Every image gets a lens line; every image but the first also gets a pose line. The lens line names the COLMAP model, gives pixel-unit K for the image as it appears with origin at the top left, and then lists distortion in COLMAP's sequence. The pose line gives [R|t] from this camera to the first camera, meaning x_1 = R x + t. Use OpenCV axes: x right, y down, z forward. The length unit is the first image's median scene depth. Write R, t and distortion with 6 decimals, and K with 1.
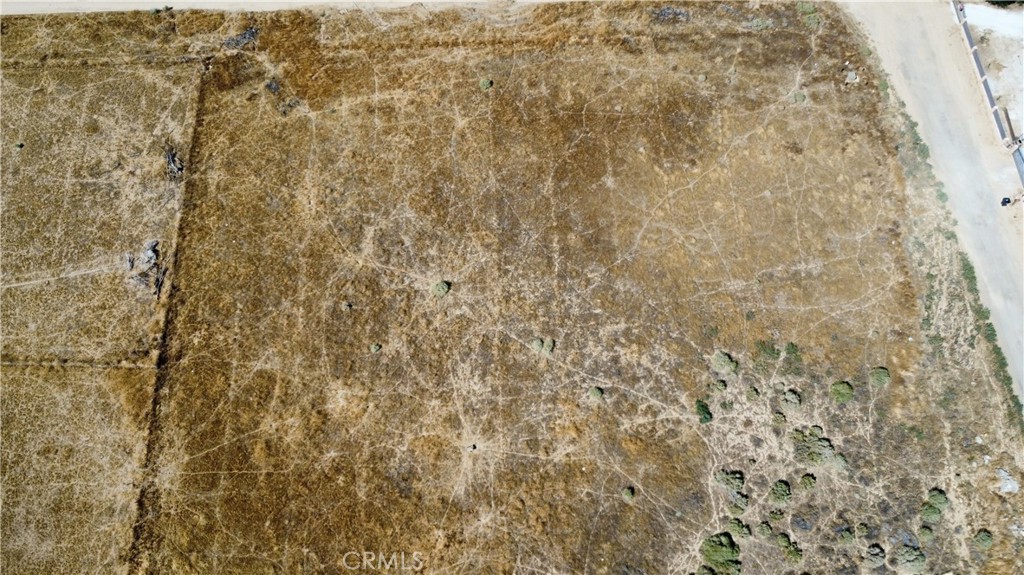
lens RADIAL K [[773.9, 0, 518.5], [0, 773.9, 290.5], [0, 0, 1]] dist [0.008537, -0.013111]
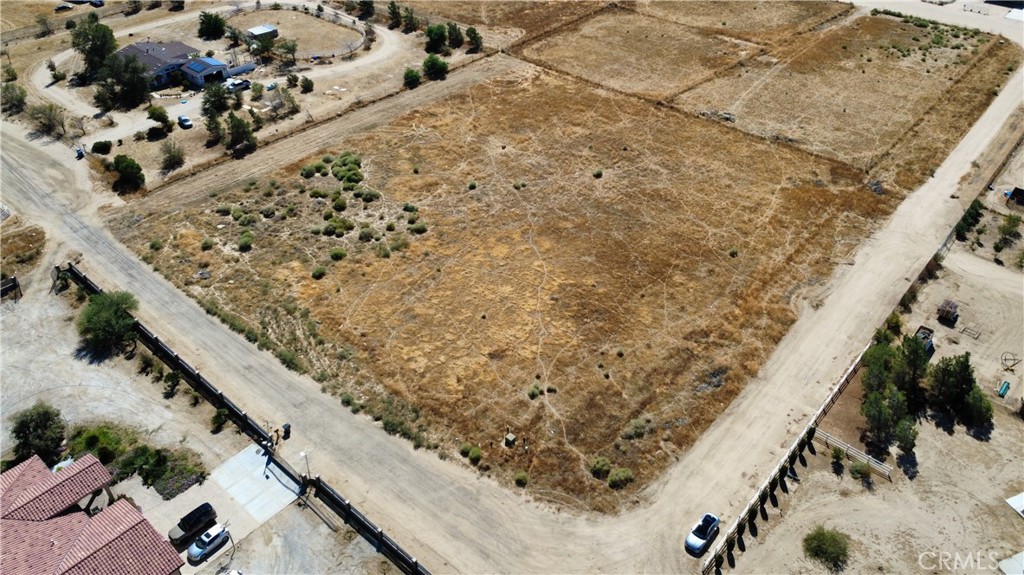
lens RADIAL K [[773.9, 0, 511.9], [0, 773.9, 288.5], [0, 0, 1]] dist [0.008537, -0.013111]
pose [[-0.694449, 0.422161, -0.582684, 0.955060], [-0.665743, -0.069734, 0.742916, -0.994959], [0.272997, 0.903835, 0.329478, 0.668816]]
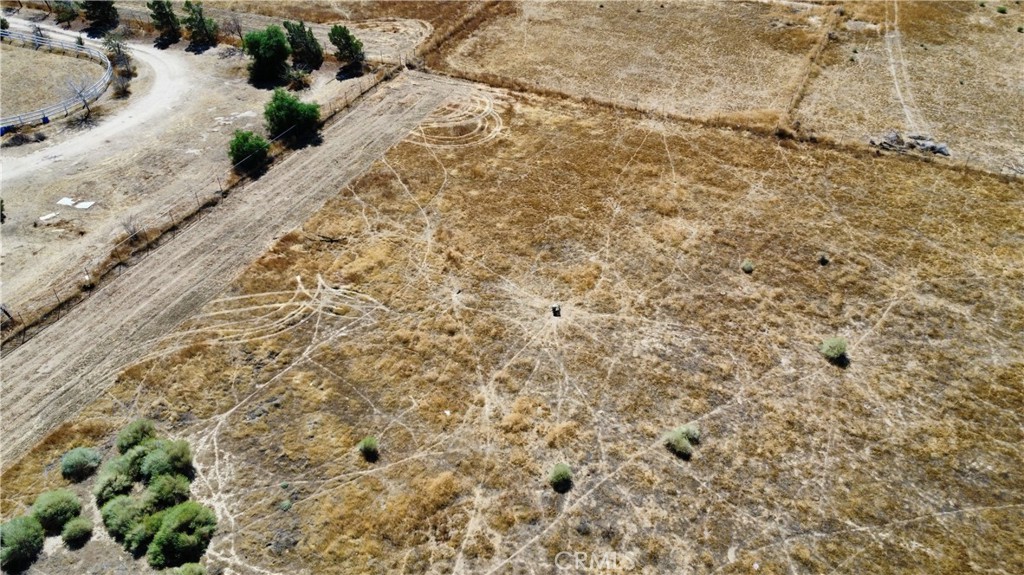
lens RADIAL K [[773.9, 0, 513.7], [0, 773.9, 291.3], [0, 0, 1]] dist [0.008537, -0.013111]
pose [[-0.434954, 0.539313, -0.721080, 0.393881], [-0.831562, 0.066620, 0.551423, -0.124498], [0.345428, 0.839466, 0.419495, 0.637100]]
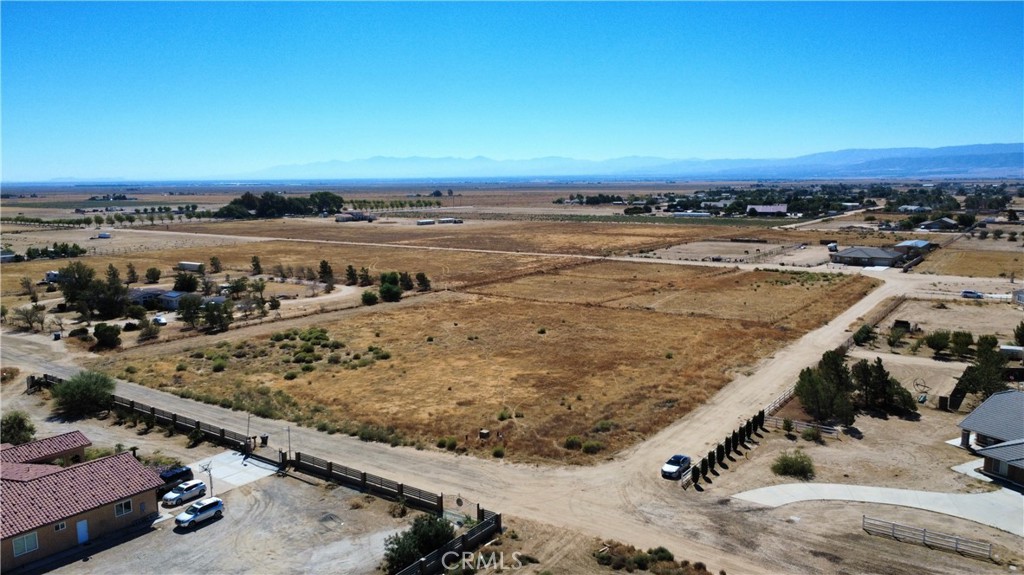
lens RADIAL K [[773.9, 0, 511.7], [0, 773.9, 289.5], [0, 0, 1]] dist [0.008537, -0.013111]
pose [[-0.620099, 0.100027, -0.778121, 1.206567], [-0.721782, 0.315919, 0.615813, -0.994426], [0.307421, 0.943499, -0.123704, 1.098319]]
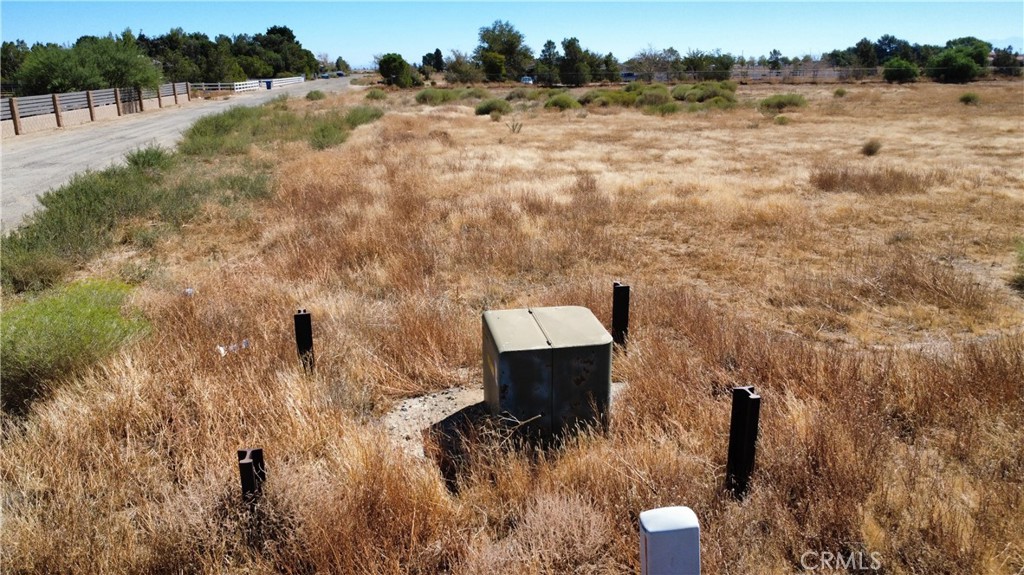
lens RADIAL K [[773.9, 0, 515.2], [0, 773.9, 283.5], [0, 0, 1]] dist [0.008537, -0.013111]
pose [[-0.991735, 0.027431, -0.125338, 0.499750], [-0.120581, 0.134565, 0.983541, -0.376276], [0.043846, 0.990525, -0.130145, 1.140188]]
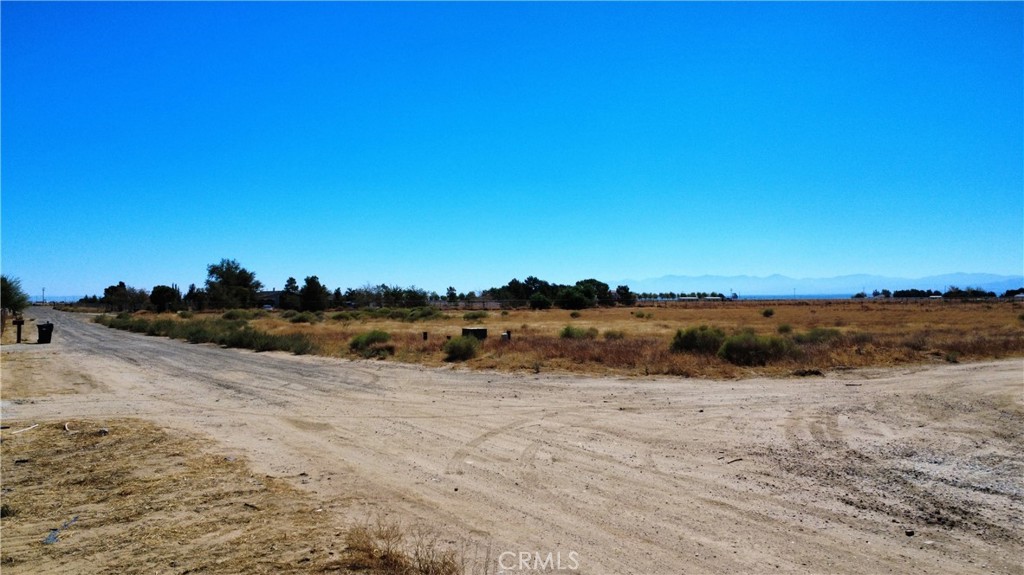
lens RADIAL K [[773.9, 0, 516.1], [0, 773.9, 292.7], [0, 0, 1]] dist [0.008537, -0.013111]
pose [[-0.859141, -0.017625, -0.511435, 0.661155], [-0.474385, 0.402256, 0.783038, -0.619580], [0.191927, 0.915357, -0.353956, 1.253947]]
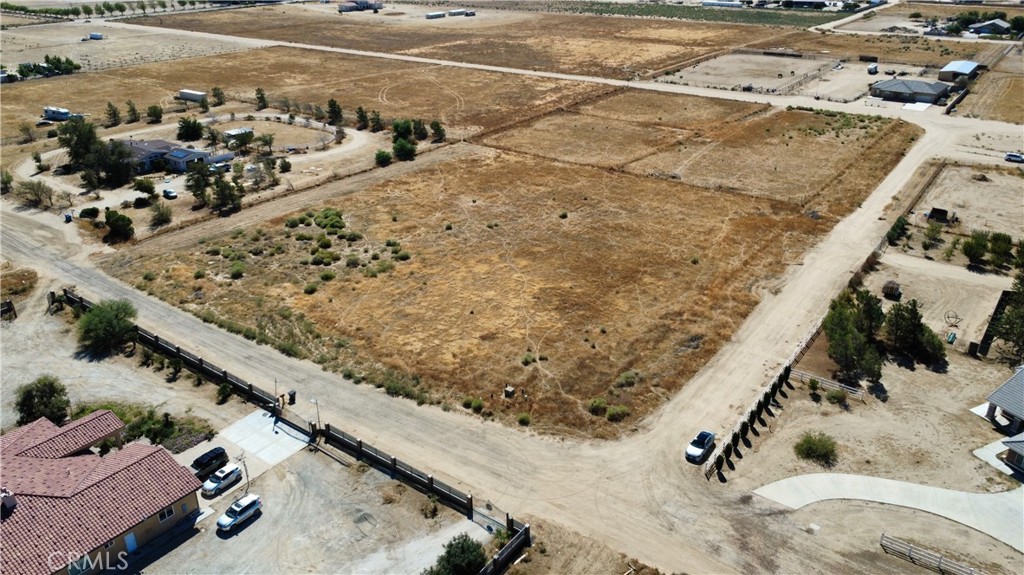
lens RADIAL K [[773.9, 0, 511.6], [0, 773.9, 289.0], [0, 0, 1]] dist [0.008537, -0.013111]
pose [[-0.632677, 0.314268, -0.707782, 1.139526], [-0.713542, 0.118624, 0.690497, -1.006293], [0.300961, 0.941894, 0.149193, 0.871936]]
